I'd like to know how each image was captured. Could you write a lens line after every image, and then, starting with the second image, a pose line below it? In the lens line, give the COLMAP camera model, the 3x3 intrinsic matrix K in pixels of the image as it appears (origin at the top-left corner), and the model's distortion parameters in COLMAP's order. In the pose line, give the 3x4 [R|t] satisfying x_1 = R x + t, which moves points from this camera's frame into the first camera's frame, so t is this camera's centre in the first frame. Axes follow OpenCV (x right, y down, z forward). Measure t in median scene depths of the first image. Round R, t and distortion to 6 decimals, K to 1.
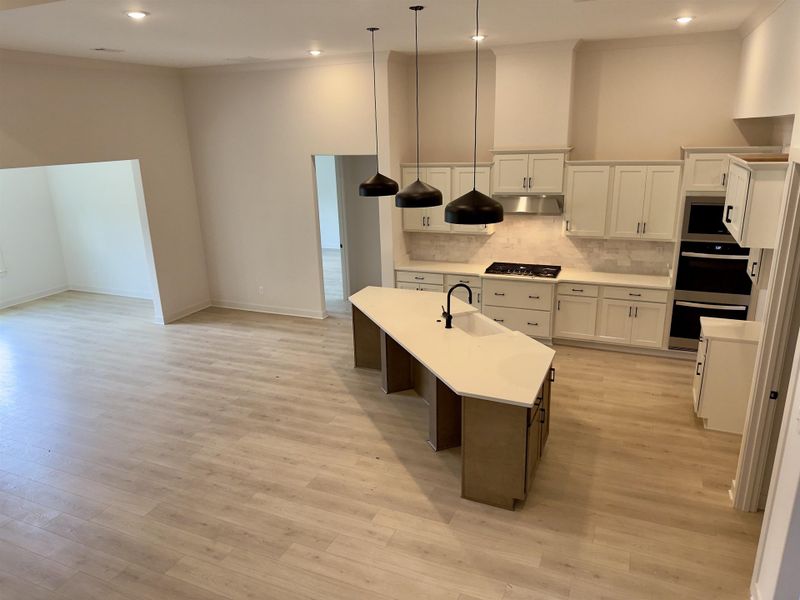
lens RADIAL K [[564.1, 0, 400.0], [0, 564.1, 300.0], [0, 0, 1]] dist [0.068901, -0.054342]
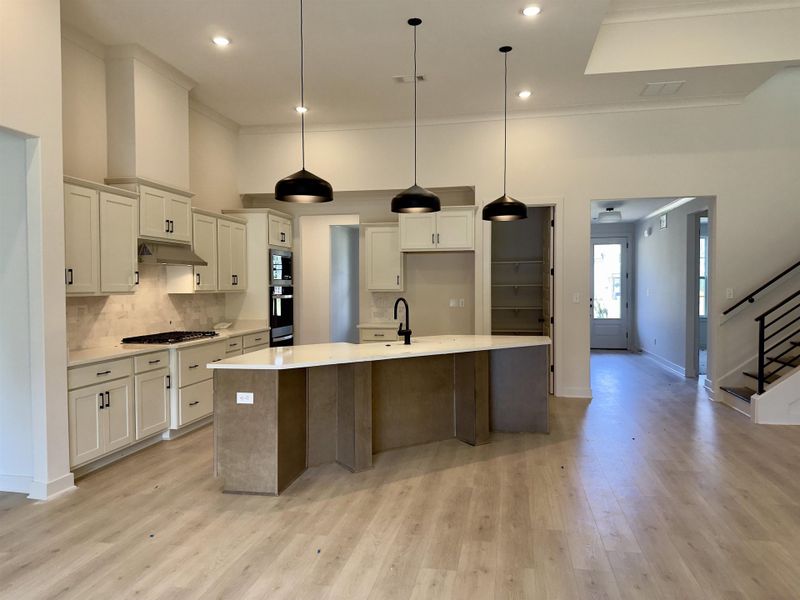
lens RADIAL K [[564.1, 0, 400.0], [0, 564.1, 300.0], [0, 0, 1]] dist [0.068901, -0.054342]
pose [[-0.220812, 0.003599, 0.975310, -0.711252], [0.281662, 0.957621, 0.060235, -0.072859], [-0.933760, 0.288009, -0.212468, 1.012355]]
